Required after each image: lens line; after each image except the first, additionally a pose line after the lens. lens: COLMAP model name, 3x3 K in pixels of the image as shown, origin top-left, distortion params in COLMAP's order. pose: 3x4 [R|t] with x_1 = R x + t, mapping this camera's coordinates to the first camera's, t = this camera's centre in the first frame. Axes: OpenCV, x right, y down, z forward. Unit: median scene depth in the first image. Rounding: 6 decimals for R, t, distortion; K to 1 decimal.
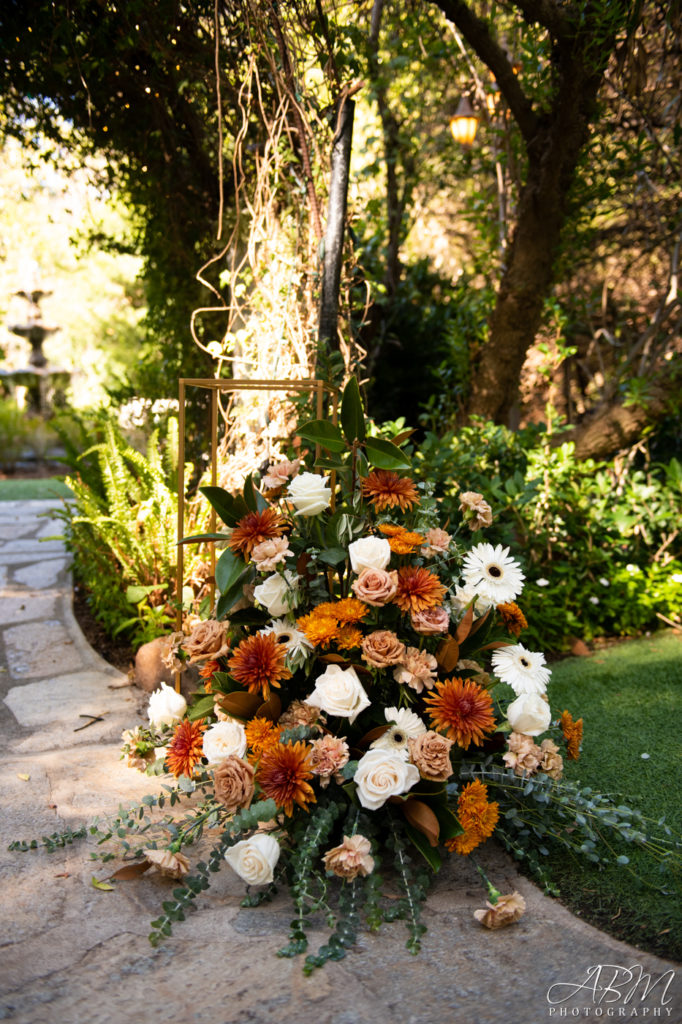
lens RADIAL K [[939.7, 0, 341.0], [0, 939.7, 512.0], [0, 0, 1]] dist [-0.000517, -0.000157]
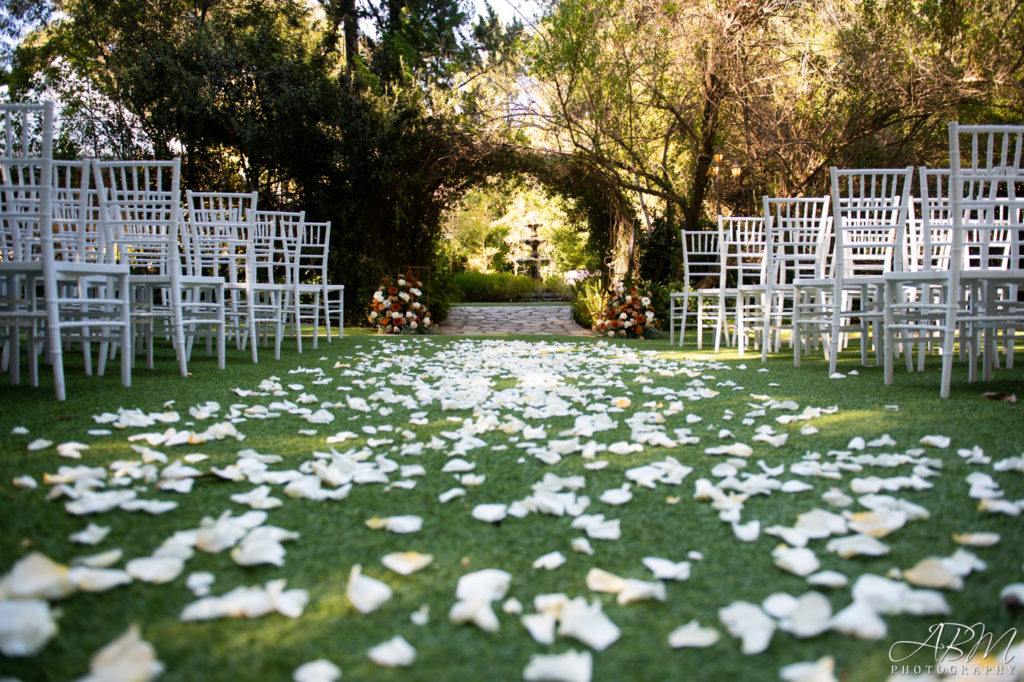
lens RADIAL K [[707.2, 0, 512.0], [0, 707.2, 341.0], [0, 0, 1]] dist [0.000195, -0.000007]
pose [[0.961140, 0.020850, -0.275272, 0.395470], [-0.024868, 0.999629, -0.011113, 0.269845], [0.274938, 0.017527, 0.961302, -2.630521]]
